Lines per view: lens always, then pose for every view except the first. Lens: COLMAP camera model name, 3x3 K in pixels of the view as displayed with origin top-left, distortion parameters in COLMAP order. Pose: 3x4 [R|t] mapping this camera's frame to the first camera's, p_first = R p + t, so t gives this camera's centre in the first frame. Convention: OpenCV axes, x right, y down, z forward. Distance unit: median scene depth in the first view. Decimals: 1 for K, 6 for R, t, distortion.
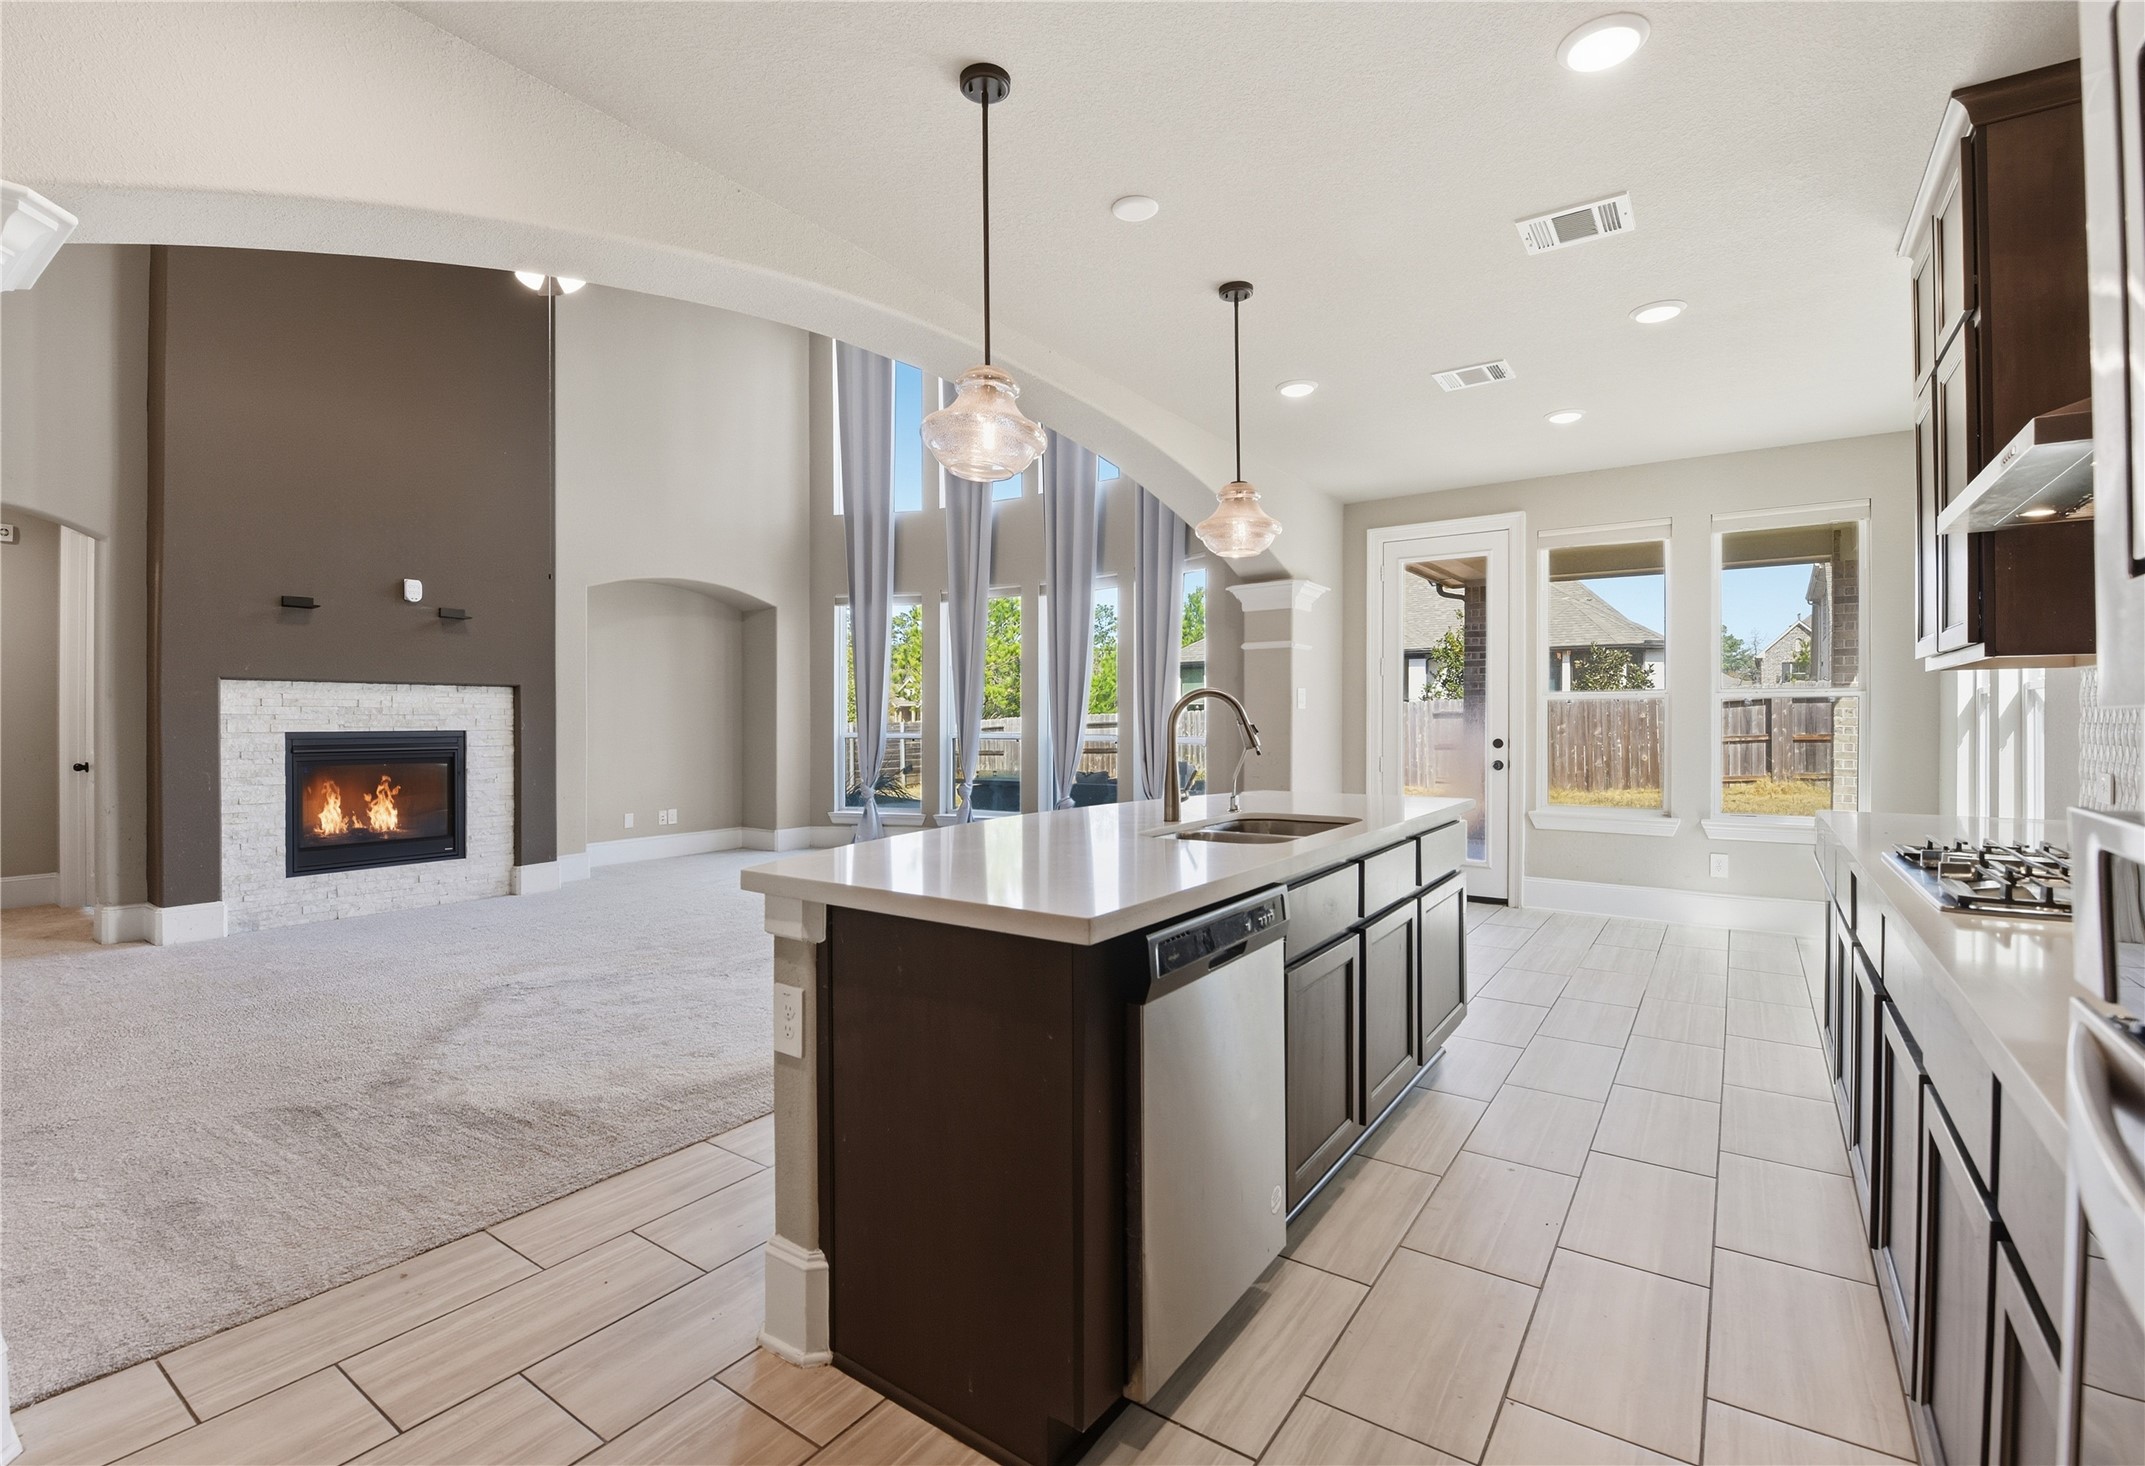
lens RADIAL K [[969.2, 0, 1083.7], [0, 969.2, 719.6], [0, 0, 1]] dist [-0.015756, -0.004766]
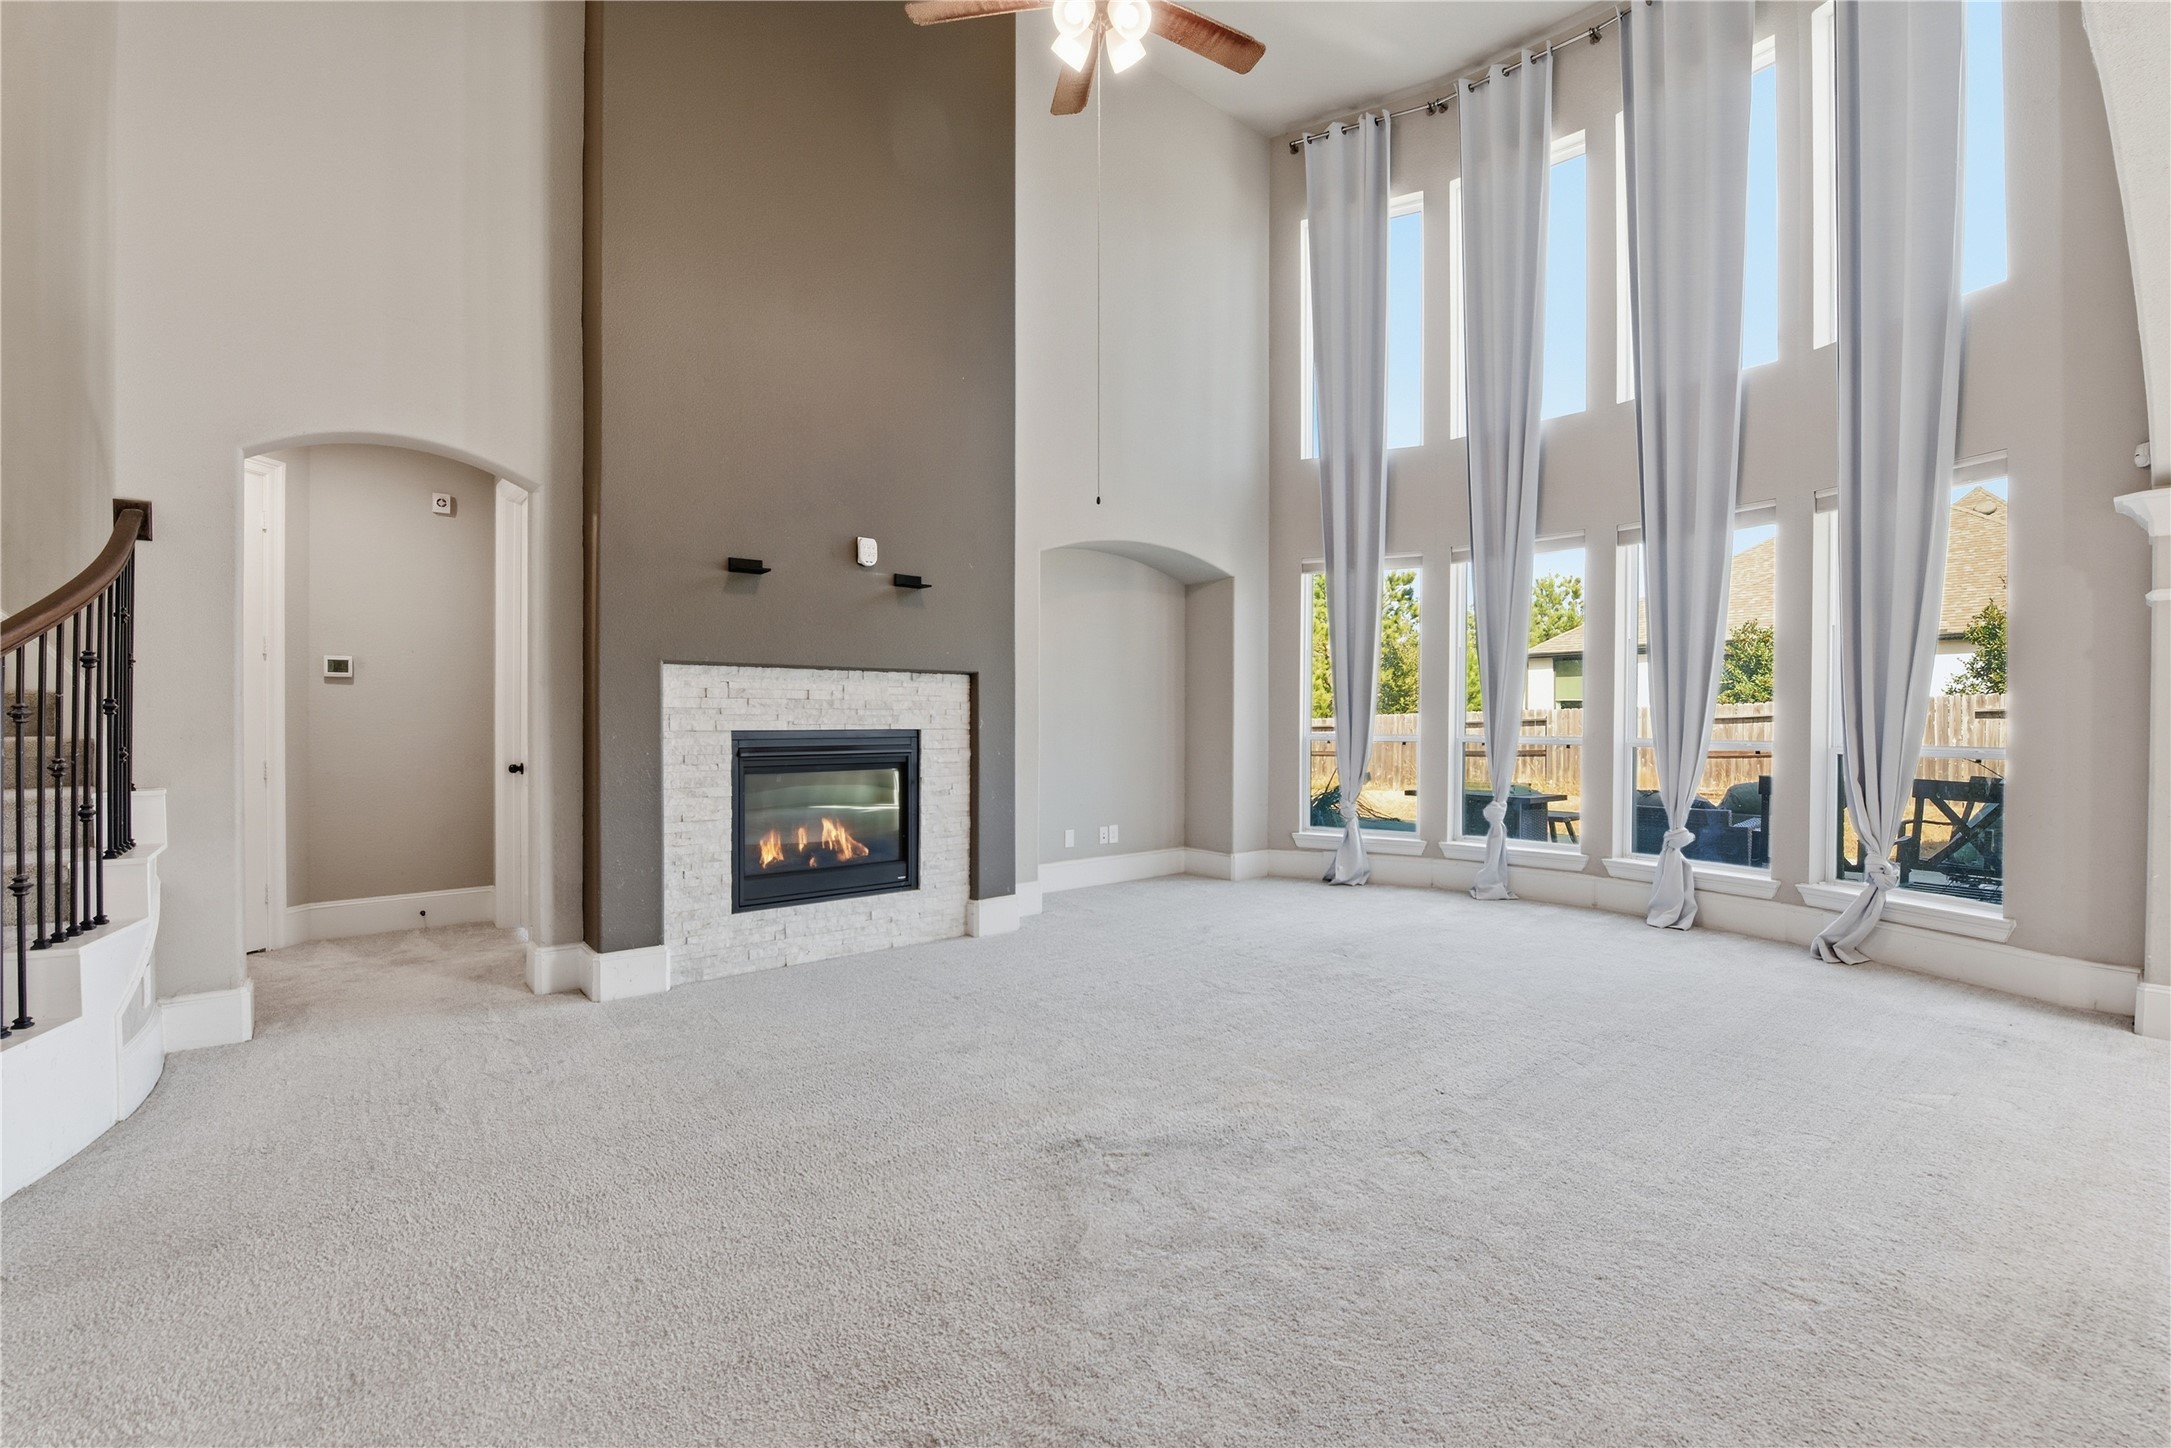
lens RADIAL K [[957.8, 0, 1107.5], [0, 957.8, 722.0], [0, 0, 1]] dist [-0.007370, -0.007106]
pose [[0.965119, 0.004944, -0.261765, -0.301577], [-0.003730, 0.999980, 0.005137, 0.000755], [0.261785, -0.003981, 0.965118, 0.292304]]
